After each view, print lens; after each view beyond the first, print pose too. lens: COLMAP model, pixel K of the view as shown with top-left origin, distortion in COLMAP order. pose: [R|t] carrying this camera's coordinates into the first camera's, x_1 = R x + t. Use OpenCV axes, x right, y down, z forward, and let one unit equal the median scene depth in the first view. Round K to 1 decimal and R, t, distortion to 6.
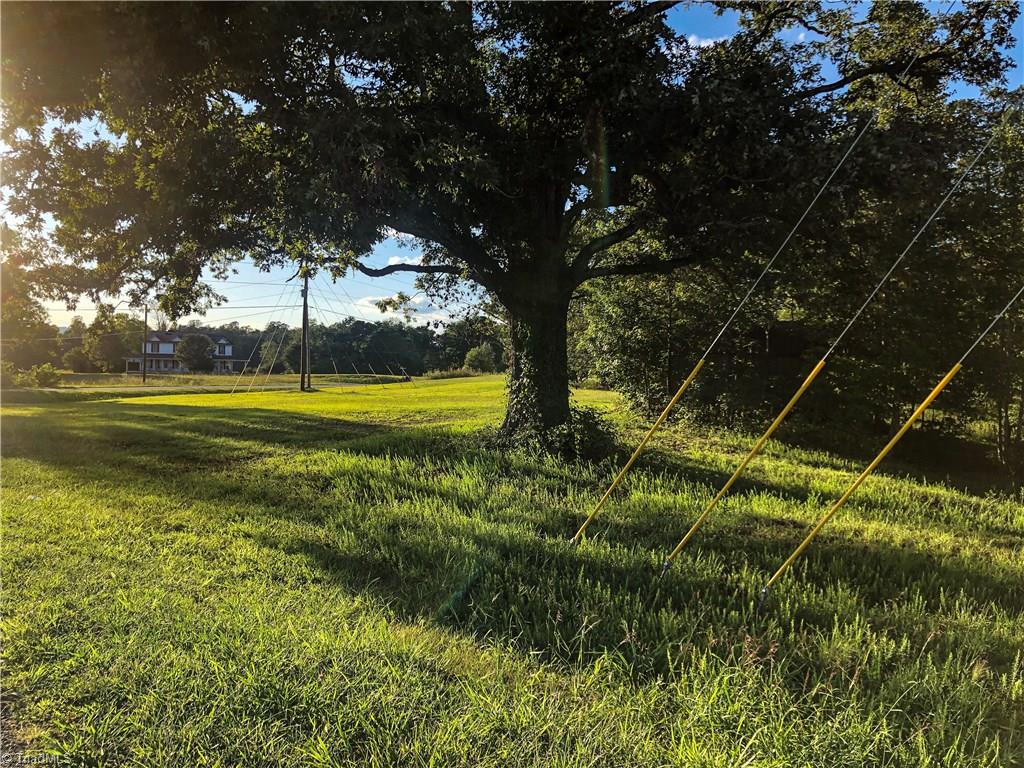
lens RADIAL K [[818.5, 0, 510.4], [0, 818.5, 380.4], [0, 0, 1]] dist [0.026537, -0.030123]
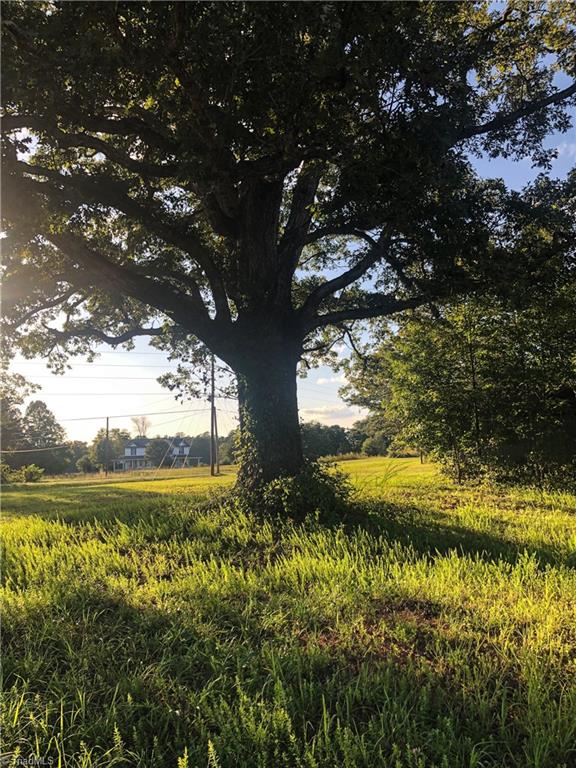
lens RADIAL K [[613.9, 0, 289.8], [0, 613.9, 386.8], [0, 0, 1]] dist [0.026537, -0.030123]
pose [[0.979171, -0.074780, -0.188766, 0.053329], [0.049370, 0.989492, -0.135895, 0.011818], [0.196944, 0.123745, 0.972574, 0.084815]]
